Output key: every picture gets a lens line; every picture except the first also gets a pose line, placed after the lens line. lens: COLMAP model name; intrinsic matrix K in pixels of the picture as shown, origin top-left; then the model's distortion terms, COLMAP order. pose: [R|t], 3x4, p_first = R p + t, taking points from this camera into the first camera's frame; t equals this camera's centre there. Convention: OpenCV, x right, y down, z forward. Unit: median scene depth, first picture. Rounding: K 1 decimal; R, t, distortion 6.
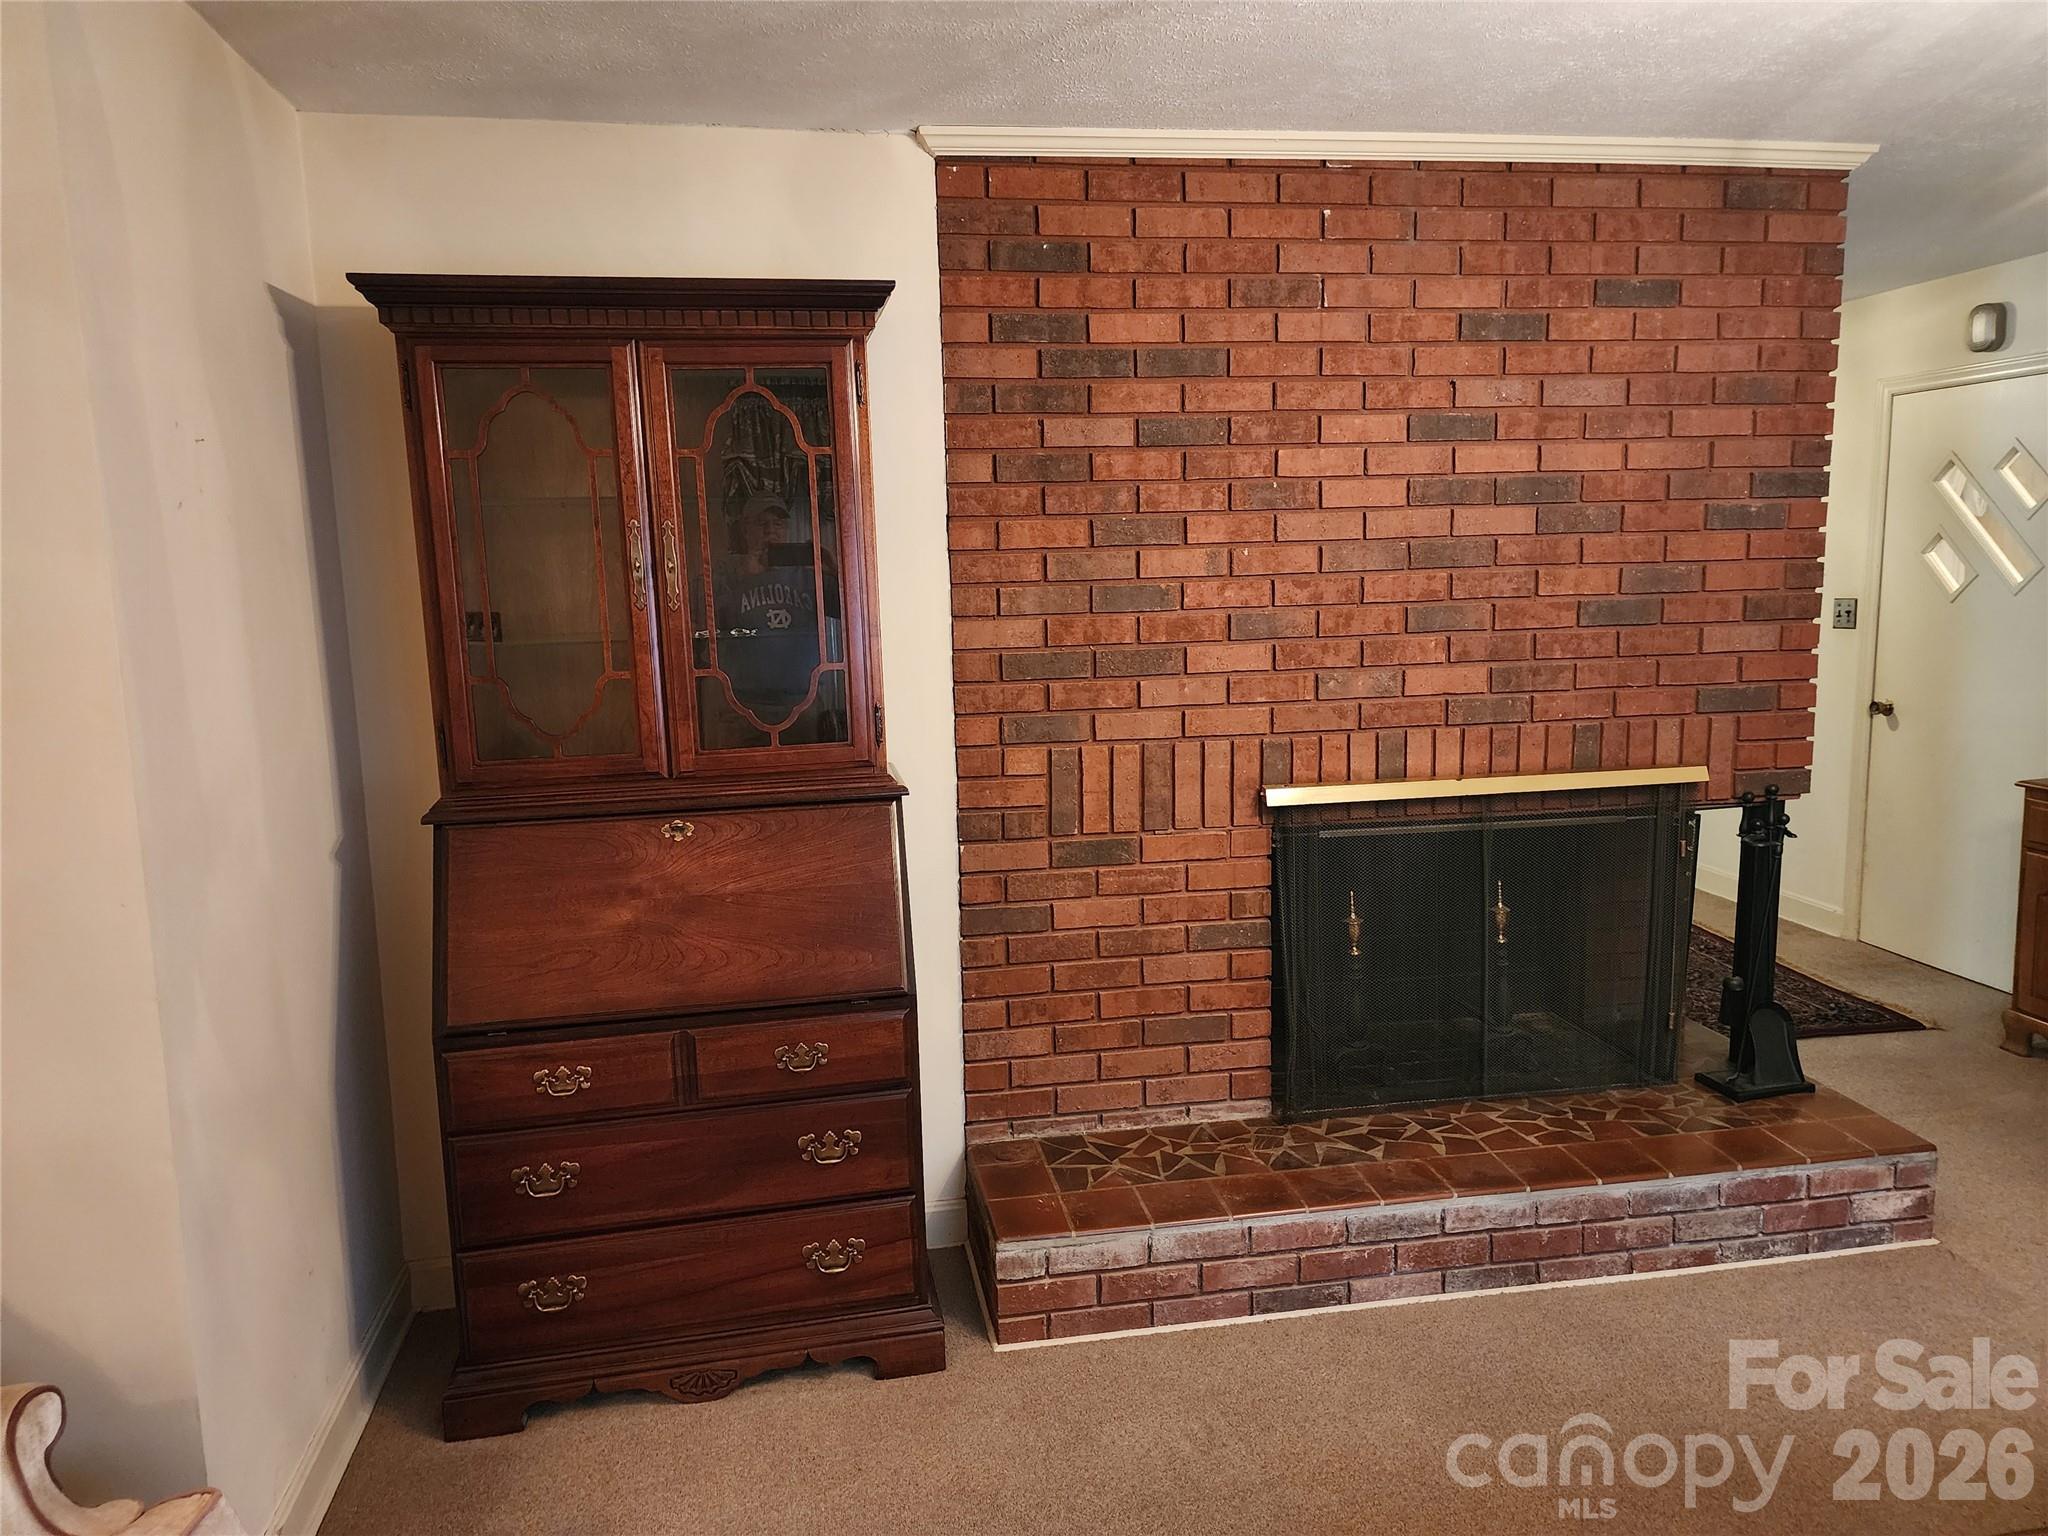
lens RADIAL K [[1374.8, 0, 1021.5], [0, 1374.8, 754.4], [0, 0, 1]] dist [0.071246, -0.060705]
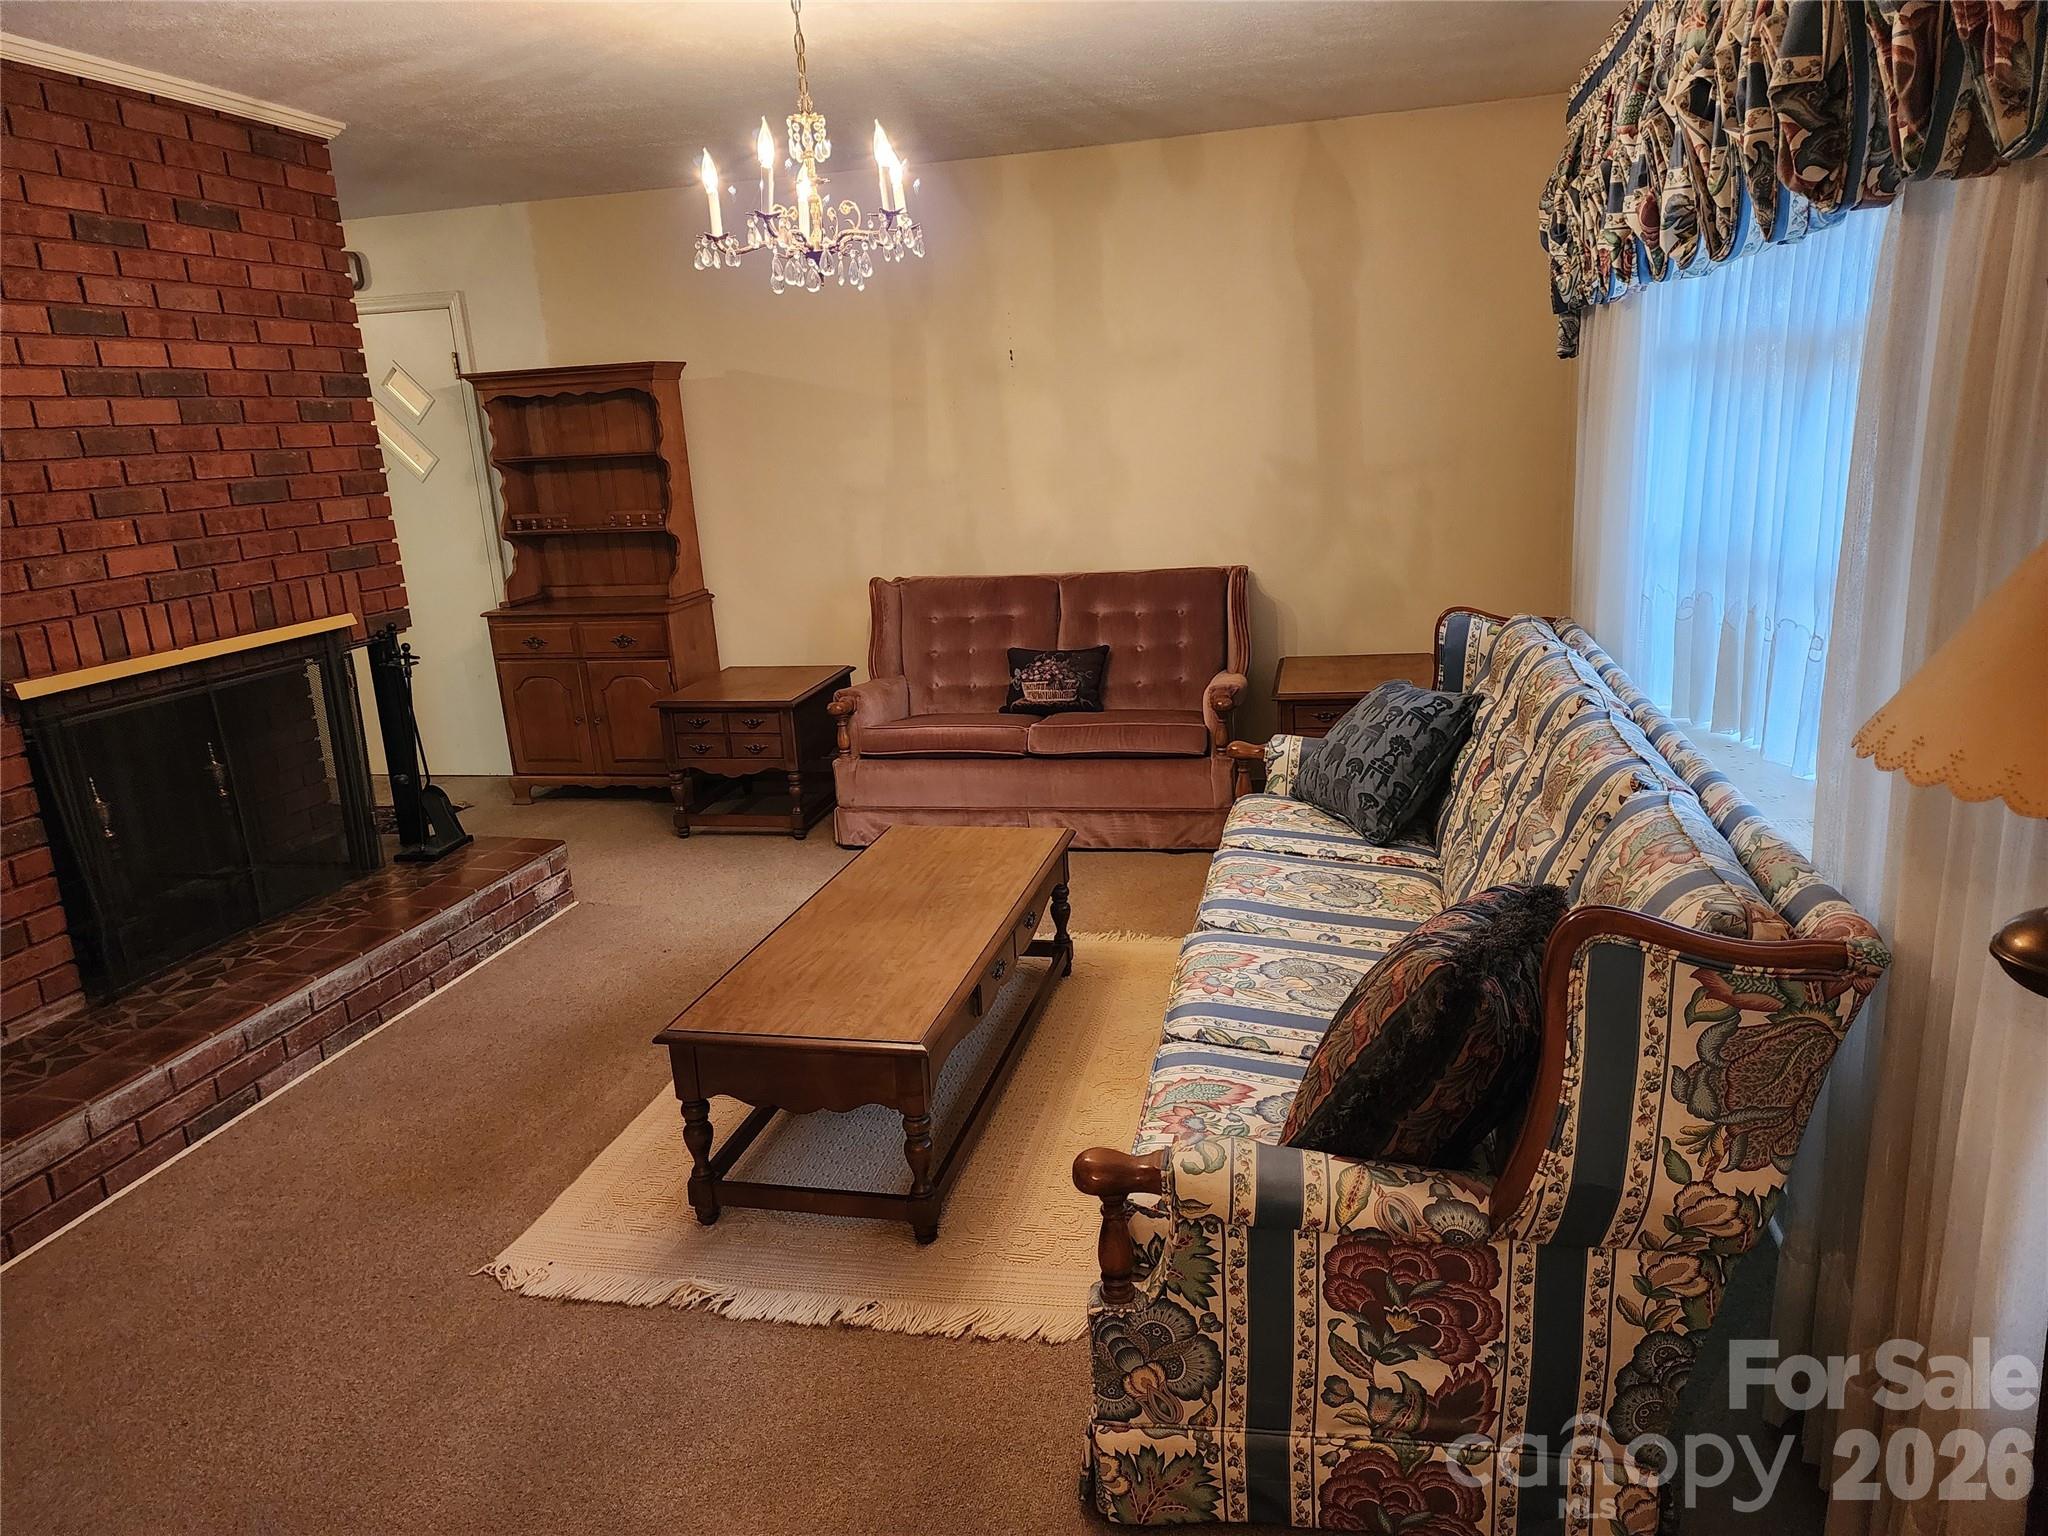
lens RADIAL K [[1374.8, 0, 1041.8], [0, 1374.8, 767.3], [0, 0, 1]] dist [0.071246, -0.060705]
pose [[0.388530, -0.226263, 0.893224, -0.450090], [0.174108, 0.969947, 0.169966, 0.040760], [-0.904837, 0.089480, 0.416248, -0.082277]]
